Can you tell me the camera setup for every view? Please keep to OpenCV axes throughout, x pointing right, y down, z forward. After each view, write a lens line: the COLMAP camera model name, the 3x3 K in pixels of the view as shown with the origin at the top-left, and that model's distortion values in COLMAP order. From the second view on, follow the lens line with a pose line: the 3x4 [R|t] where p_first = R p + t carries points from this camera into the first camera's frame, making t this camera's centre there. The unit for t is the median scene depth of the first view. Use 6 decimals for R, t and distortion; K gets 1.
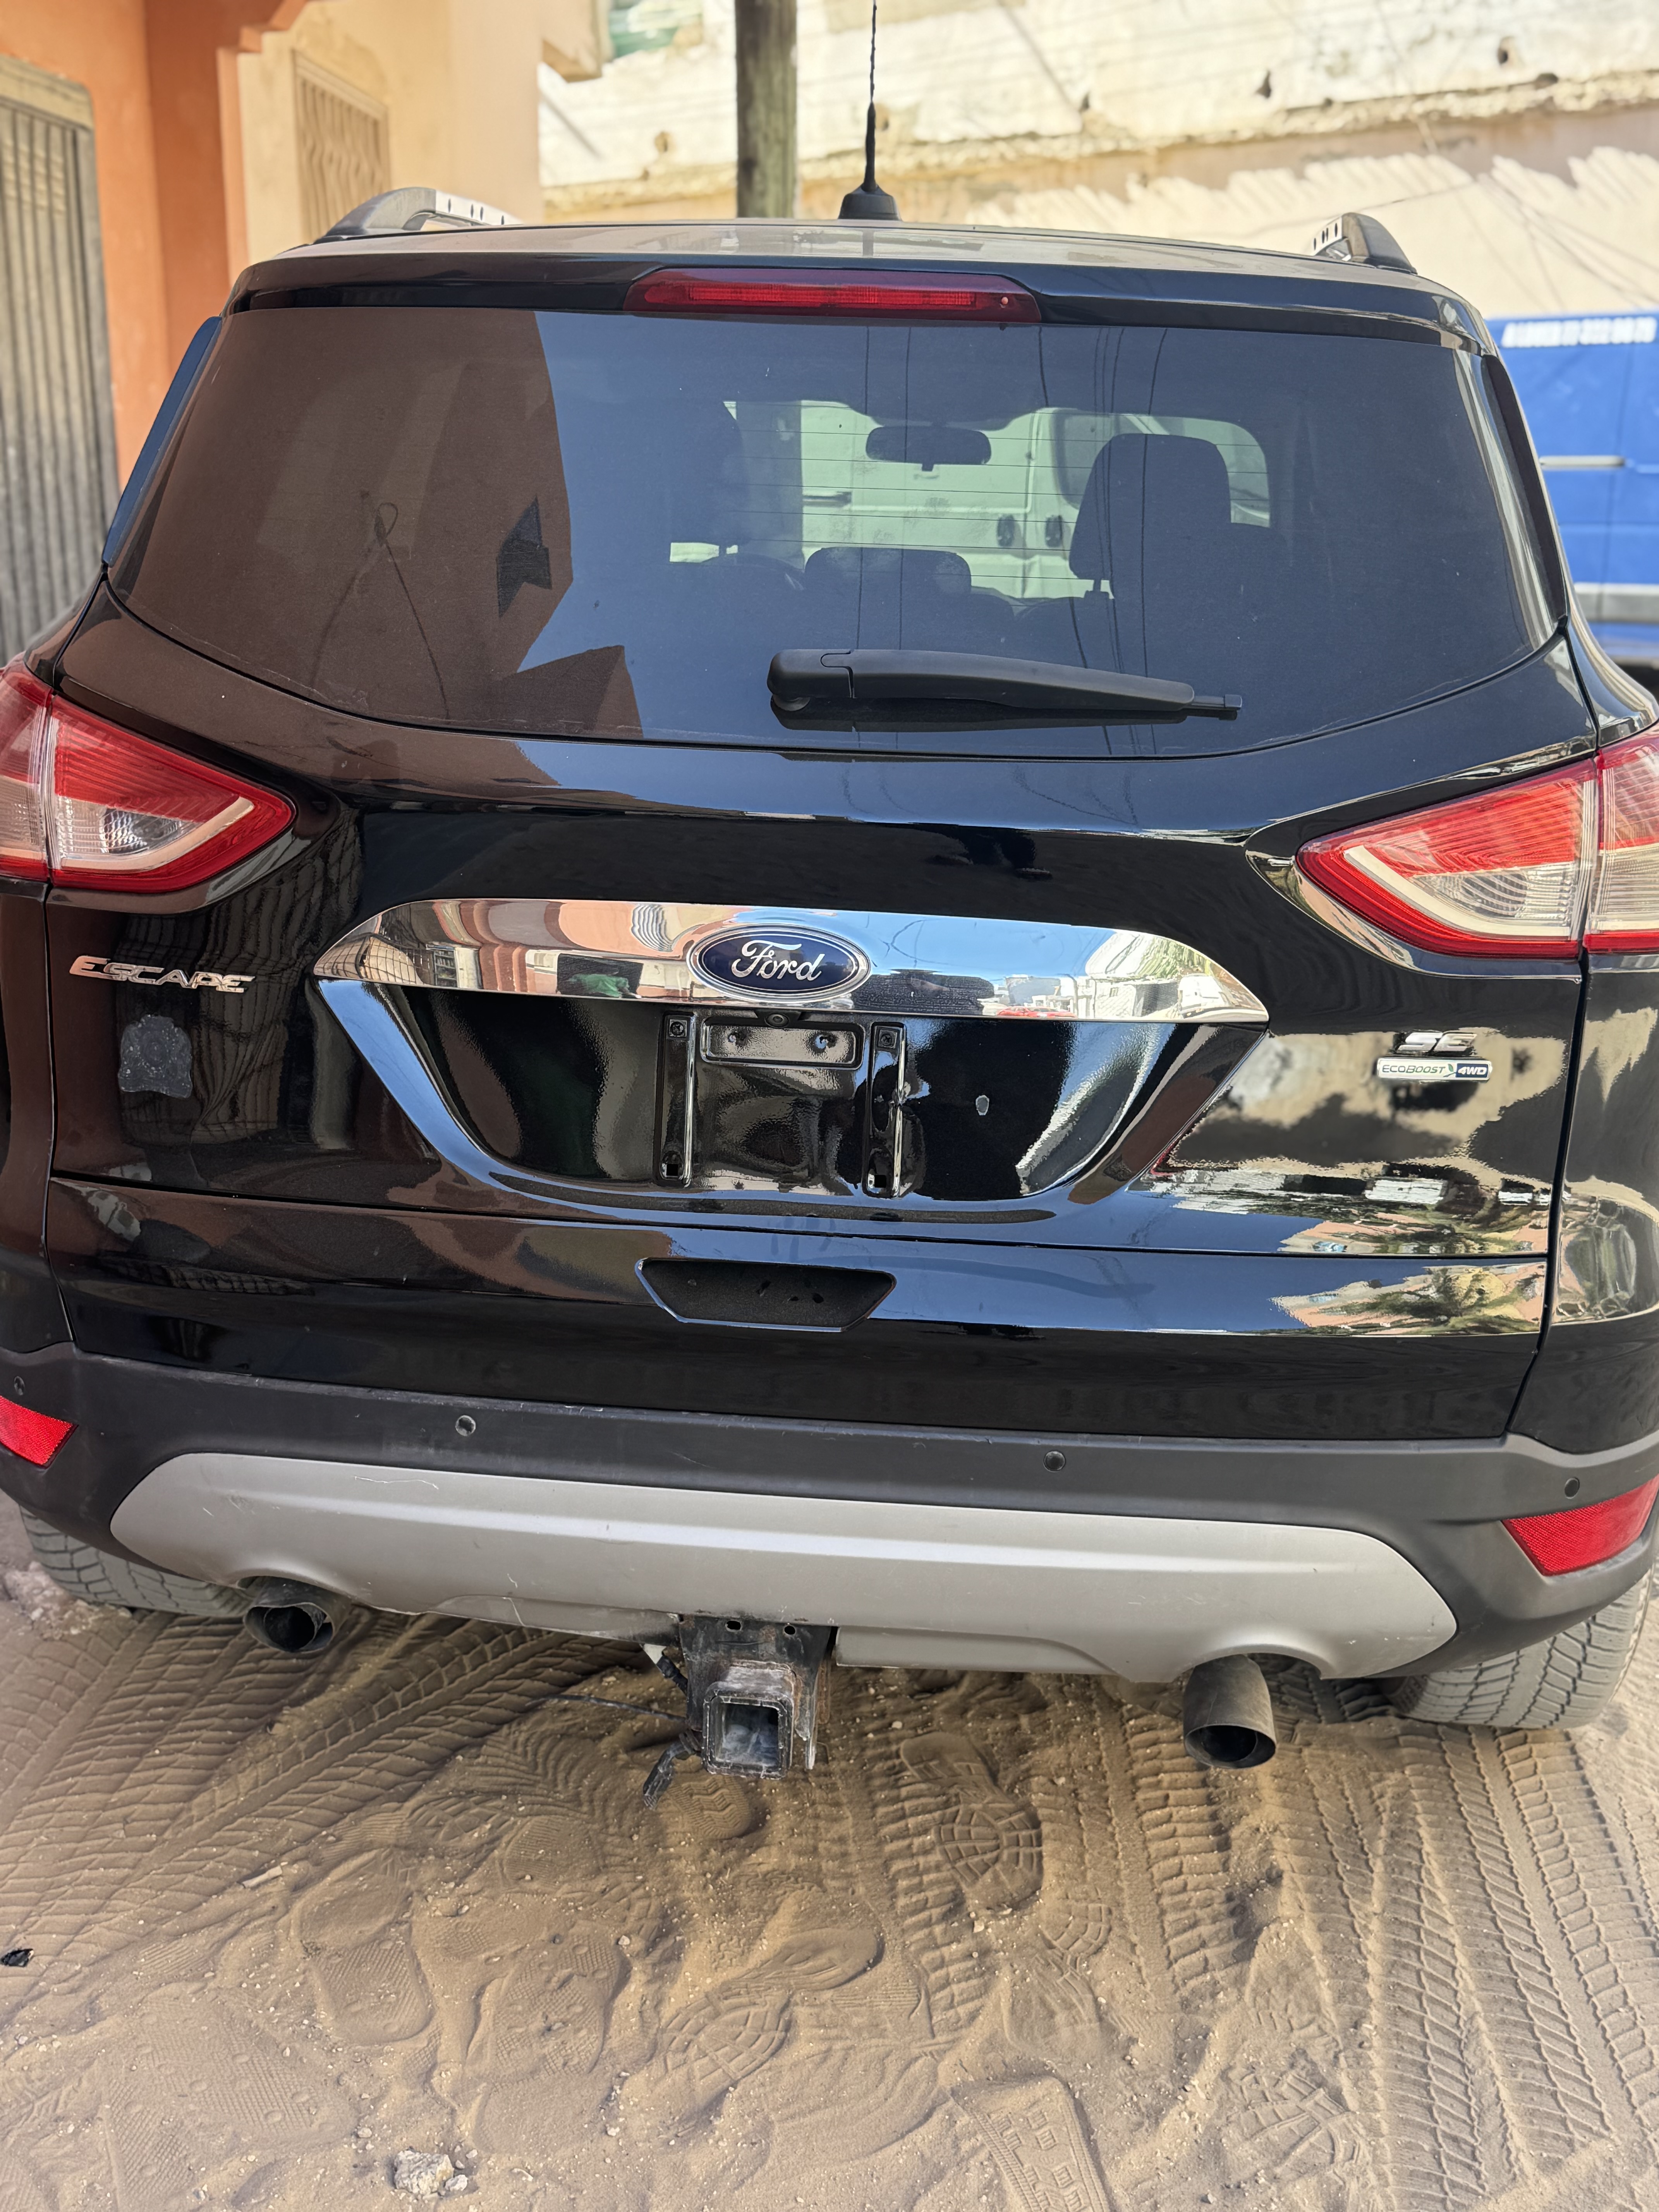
lens RADIAL K [[2362.8, 0, 829.5], [0, 2362.8, 1106.0], [0, 0, 1]] dist [0.048263, -0.047854]
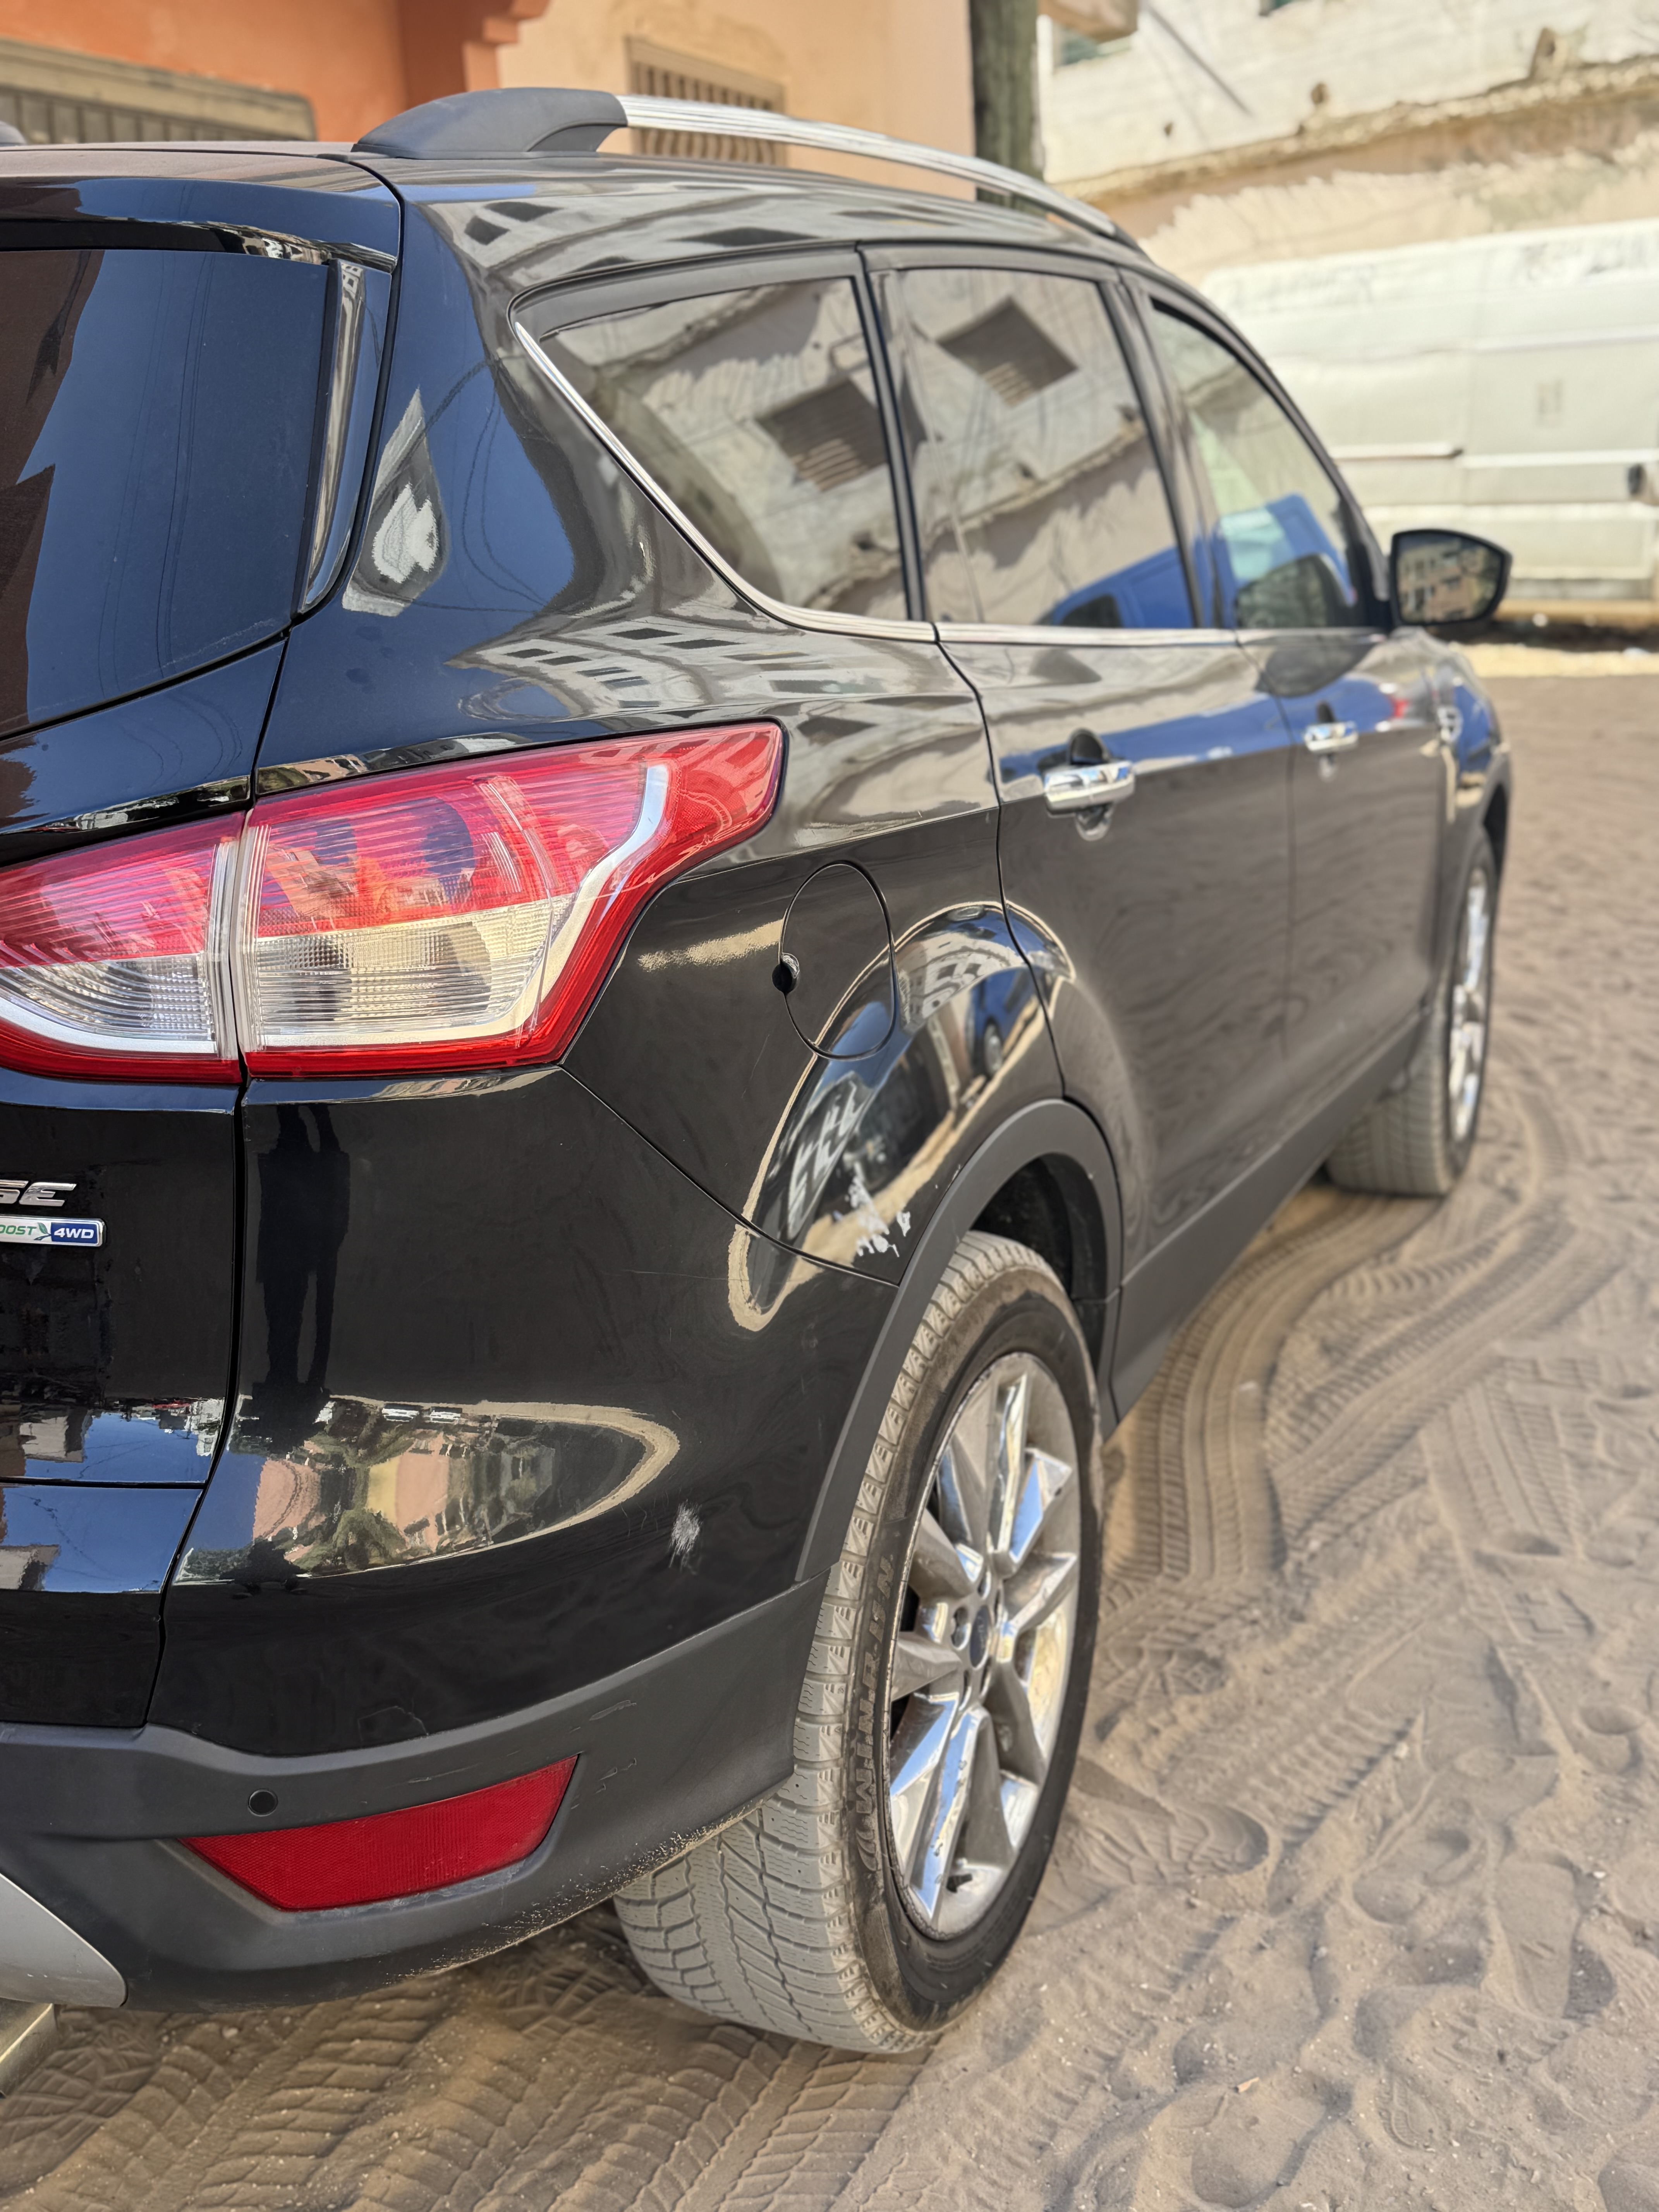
lens RADIAL K [[2362.8, 0, 829.5], [0, 2362.8, 1106.0], [0, 0, 1]] dist [0.048263, -0.047854]
pose [[0.955724, 0.024279, -0.293260, 0.156620], [-0.021613, 0.999690, 0.012327, -0.015091], [0.293469, -0.005443, 0.955953, 0.080328]]
